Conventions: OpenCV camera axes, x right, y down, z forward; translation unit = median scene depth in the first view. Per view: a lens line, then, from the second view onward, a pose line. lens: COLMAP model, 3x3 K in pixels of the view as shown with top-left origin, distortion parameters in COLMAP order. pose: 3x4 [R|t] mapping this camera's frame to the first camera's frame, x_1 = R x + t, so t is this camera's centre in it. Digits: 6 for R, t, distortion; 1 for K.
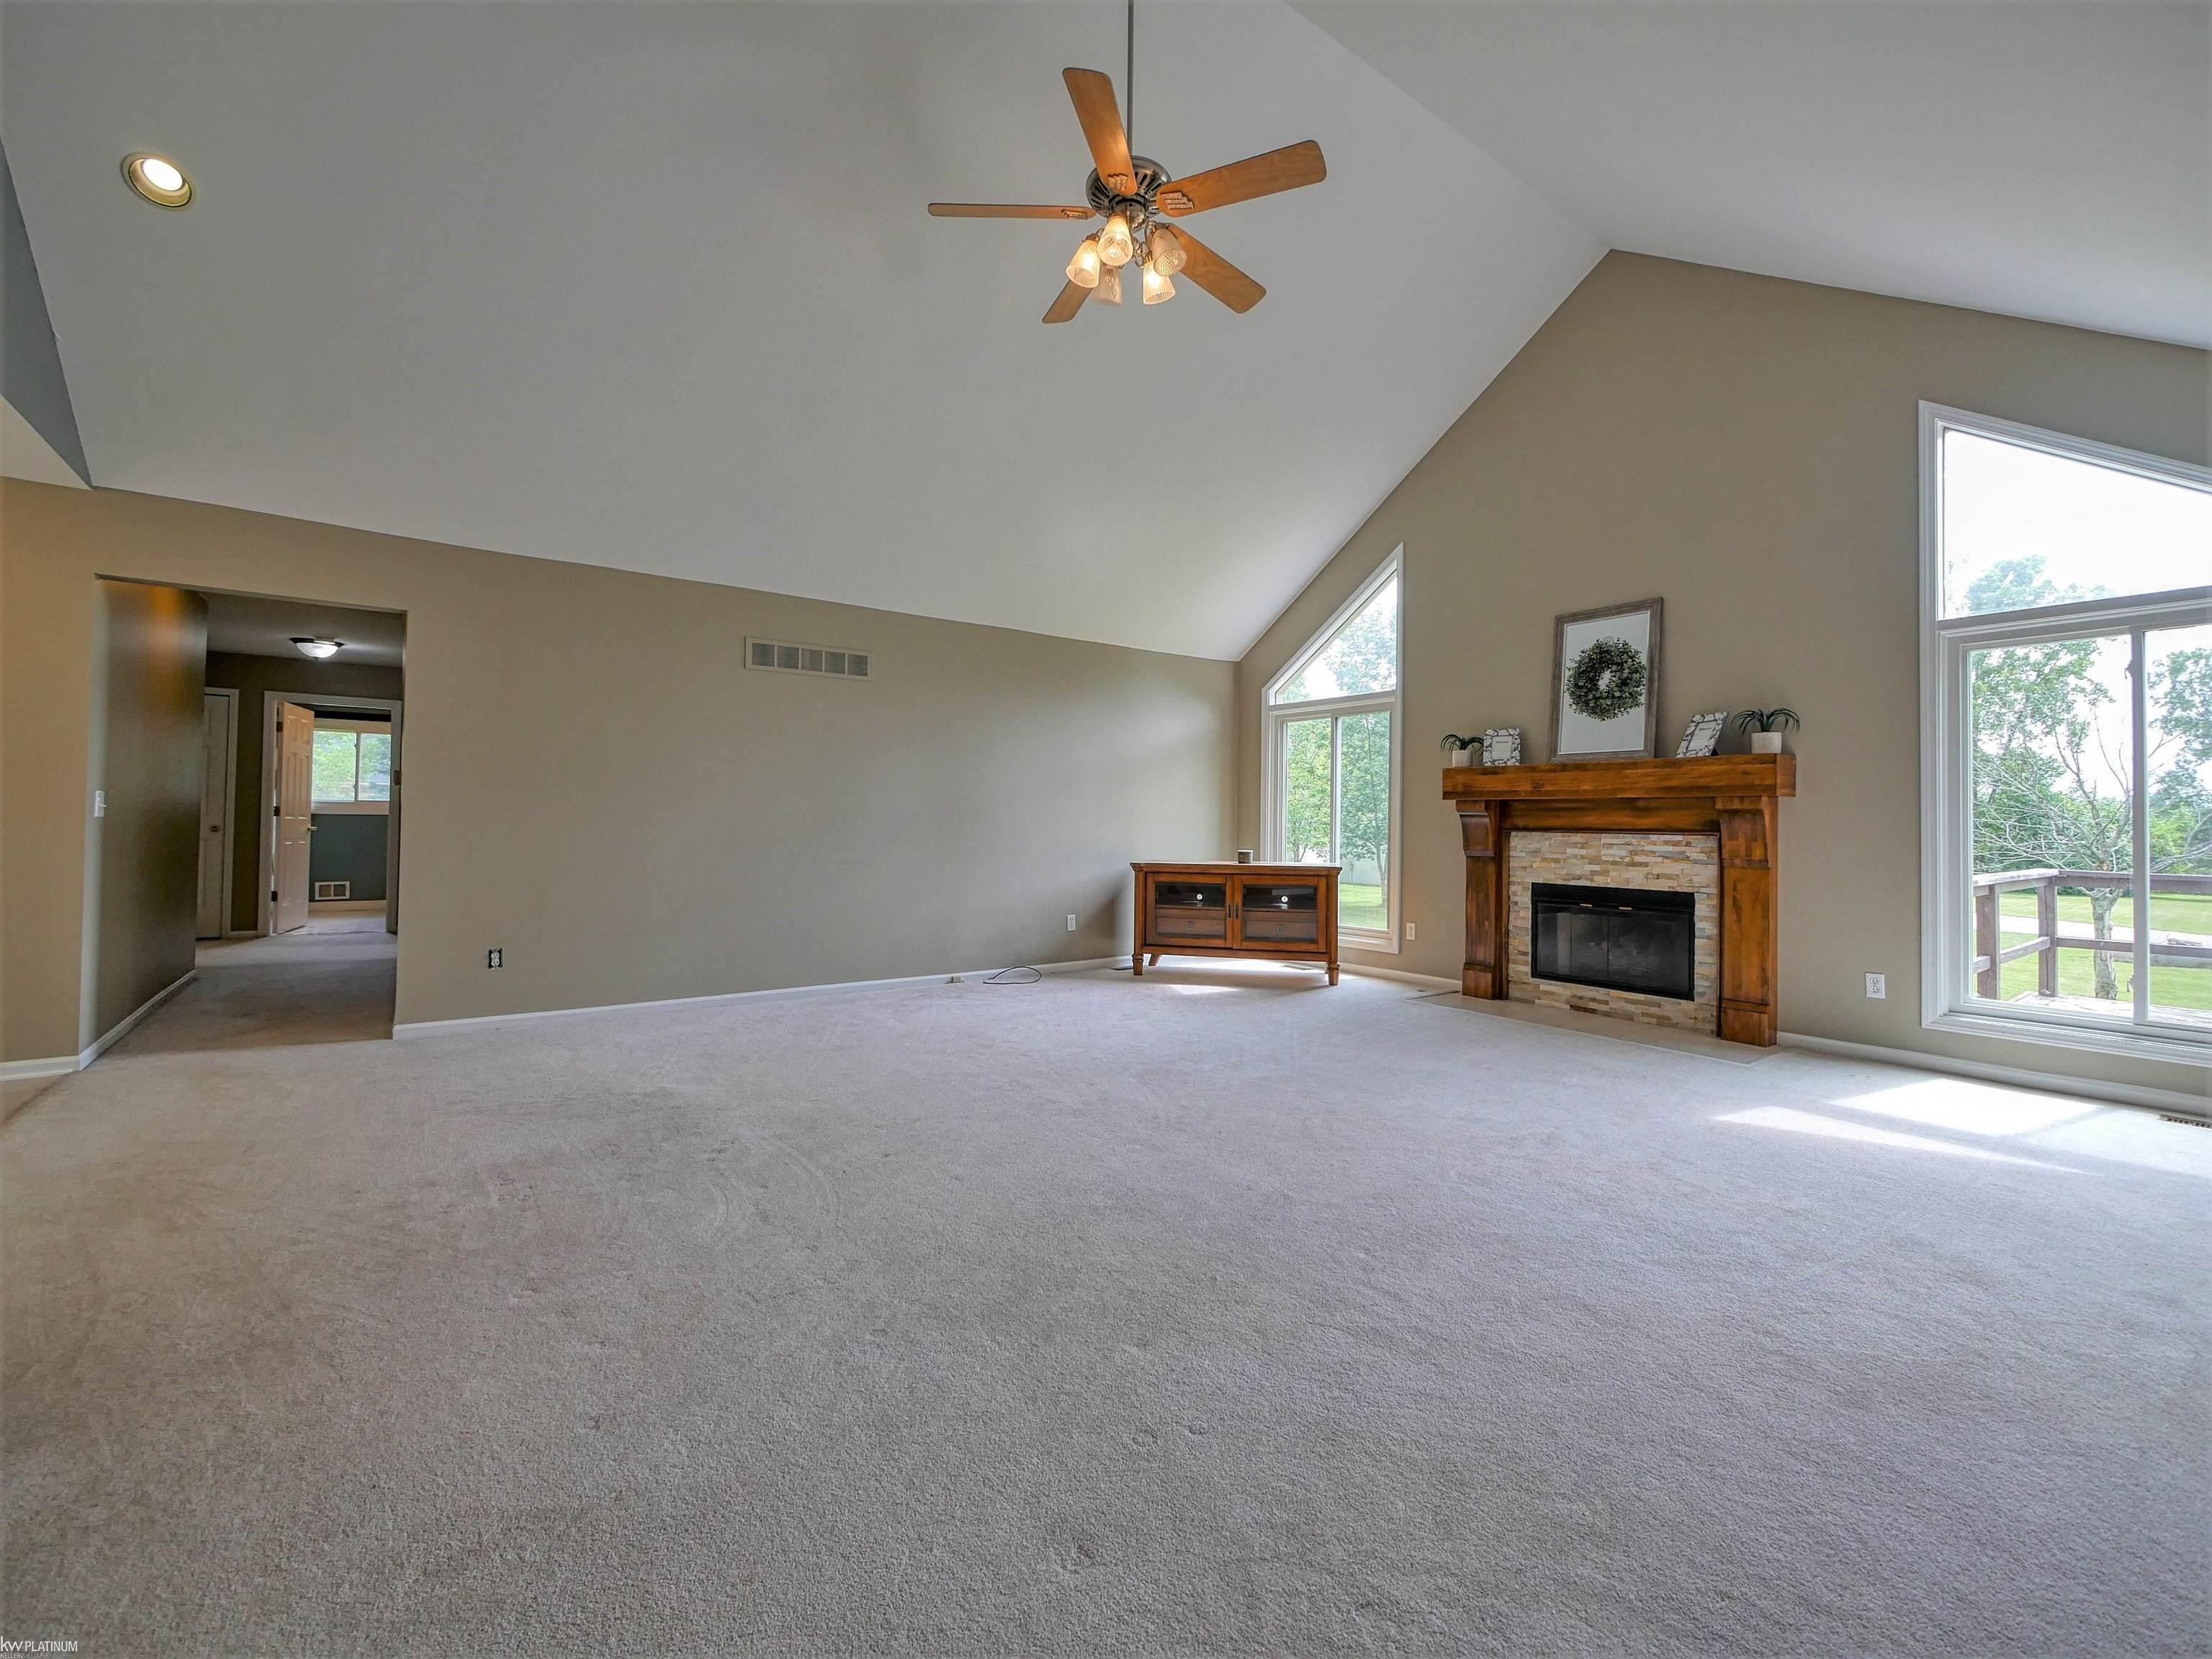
lens RADIAL K [[939.6, 0, 1105.3], [0, 939.6, 812.8], [0, 0, 1]] dist [-0.003493, -0.000280]
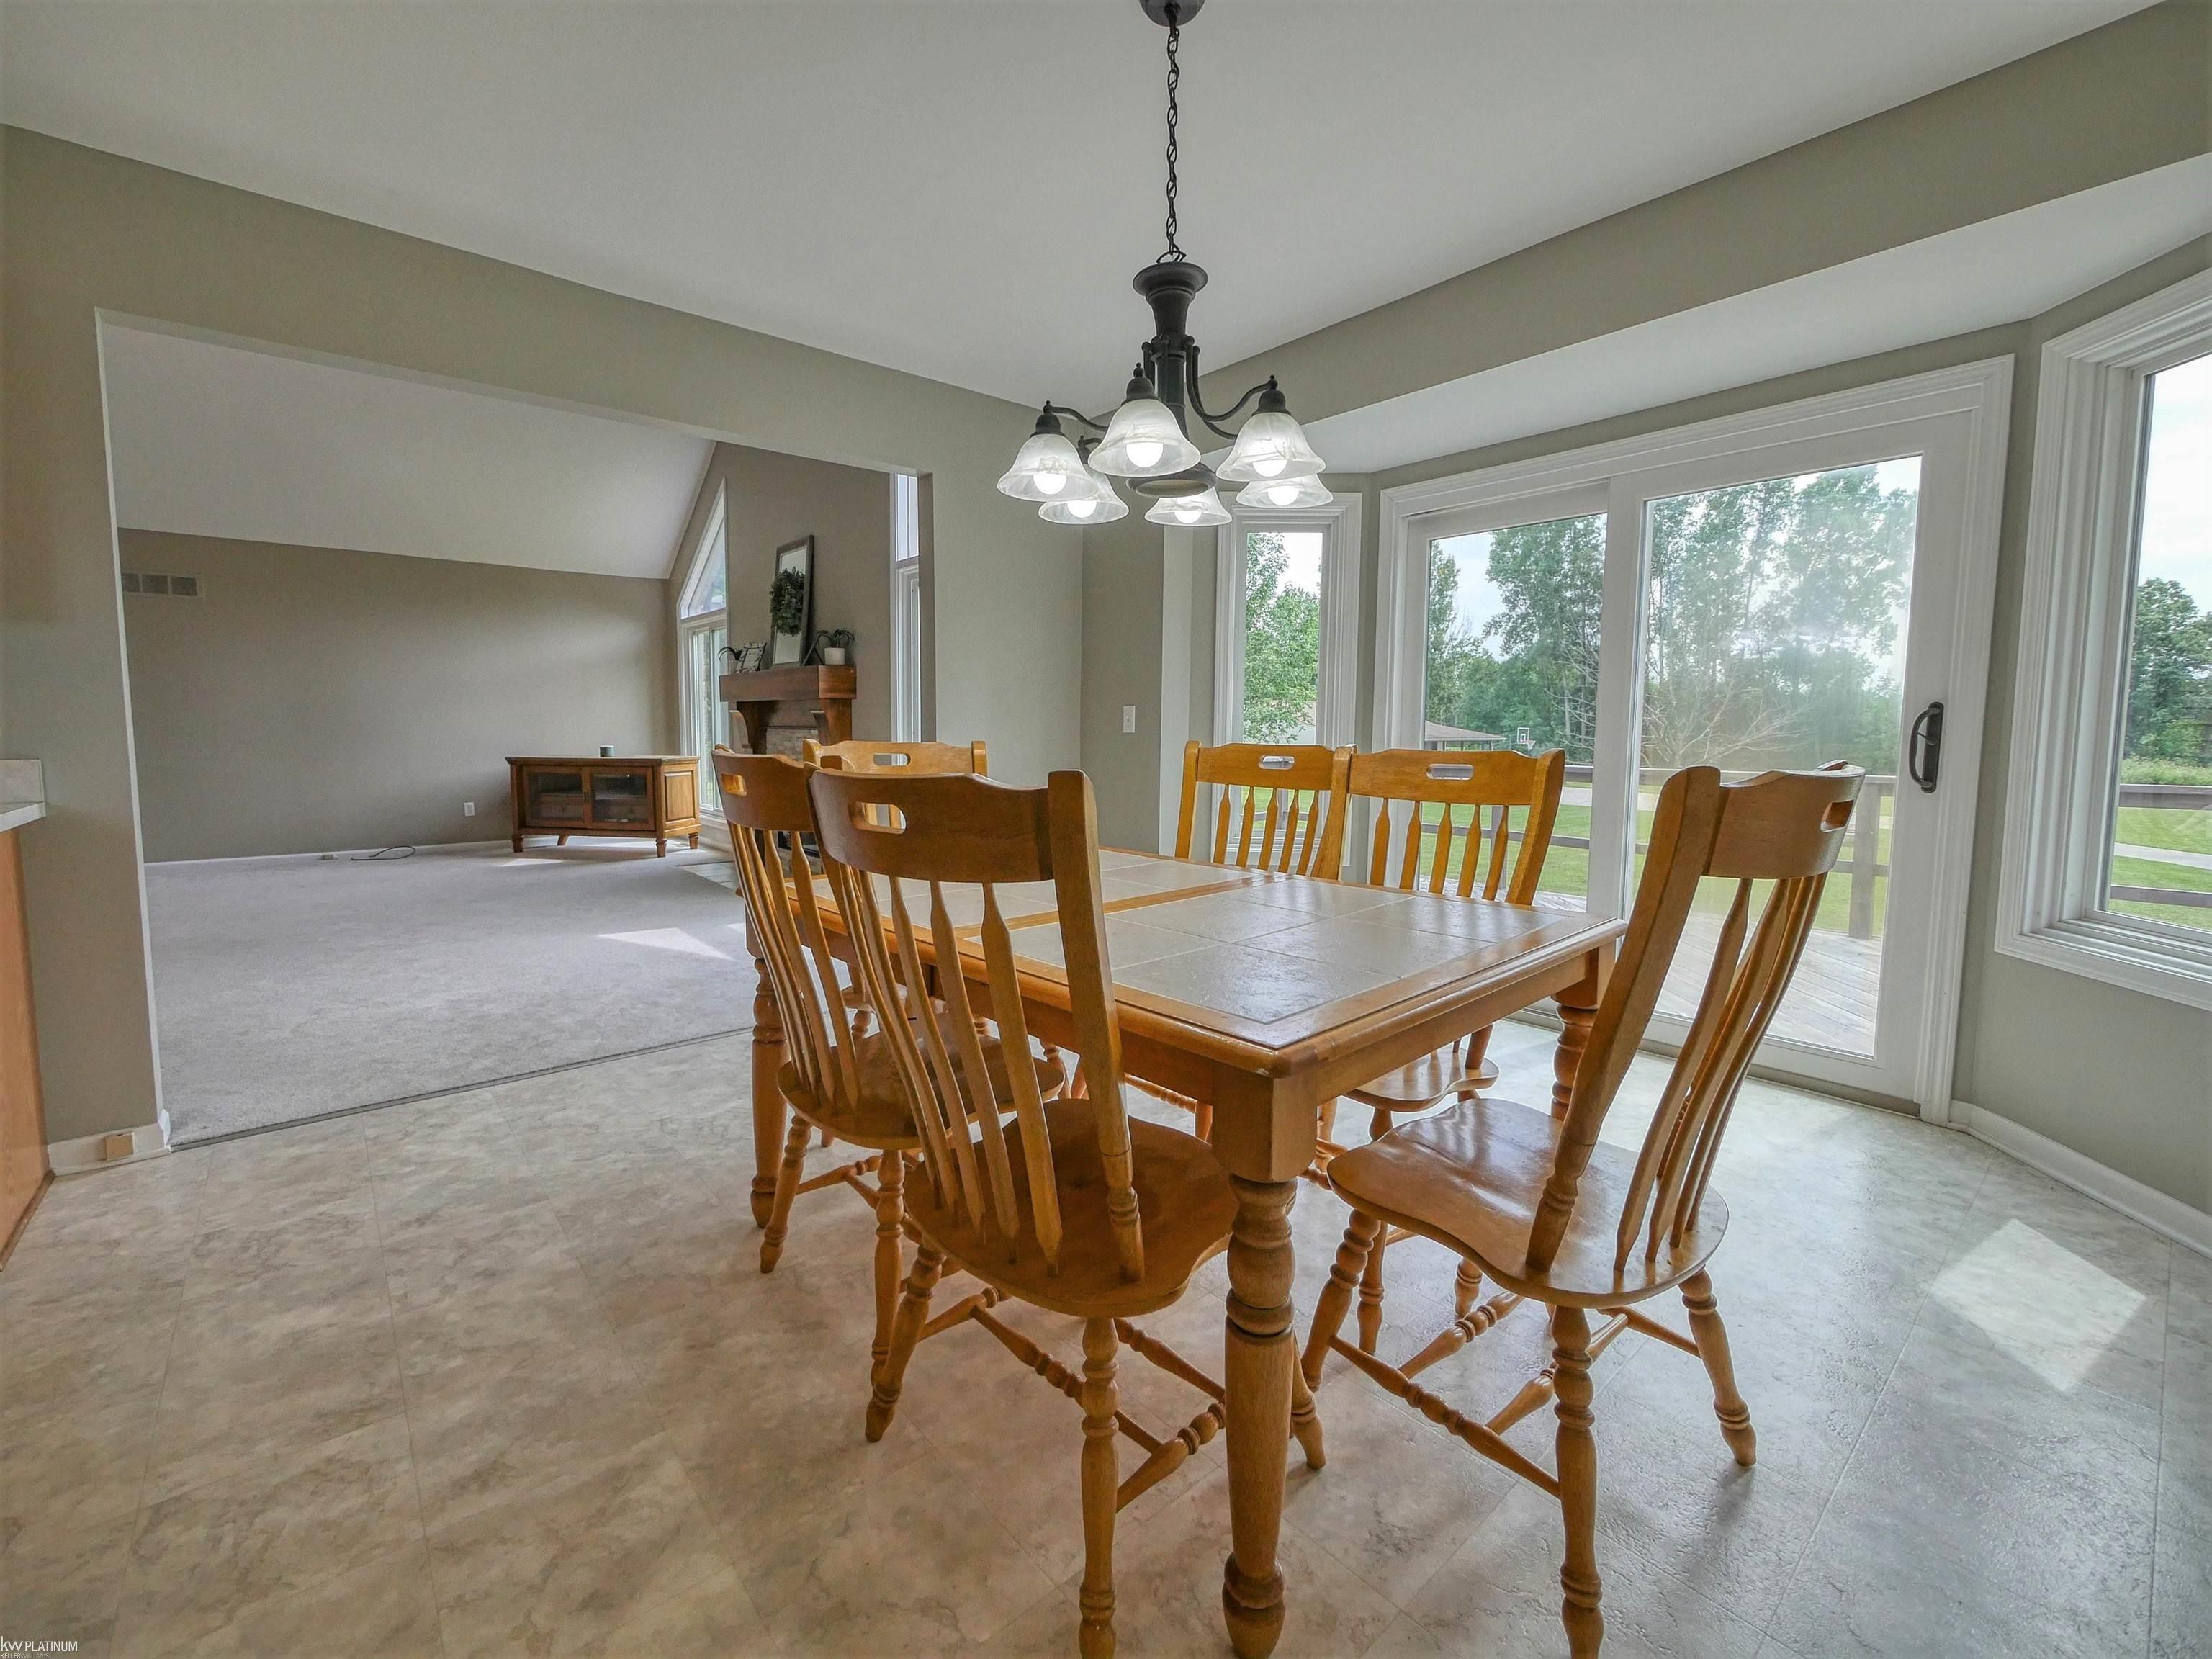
lens RADIAL K [[939.6, 0, 1095.5], [0, 939.6, 811.4], [0, 0, 1]] dist [-0.003493, -0.000280]
pose [[0.996972, -0.014691, 0.076362, 0.666655], [0.006851, 0.994768, 0.101933, 0.006672], [-0.077460, -0.101101, 0.991856, -0.218669]]
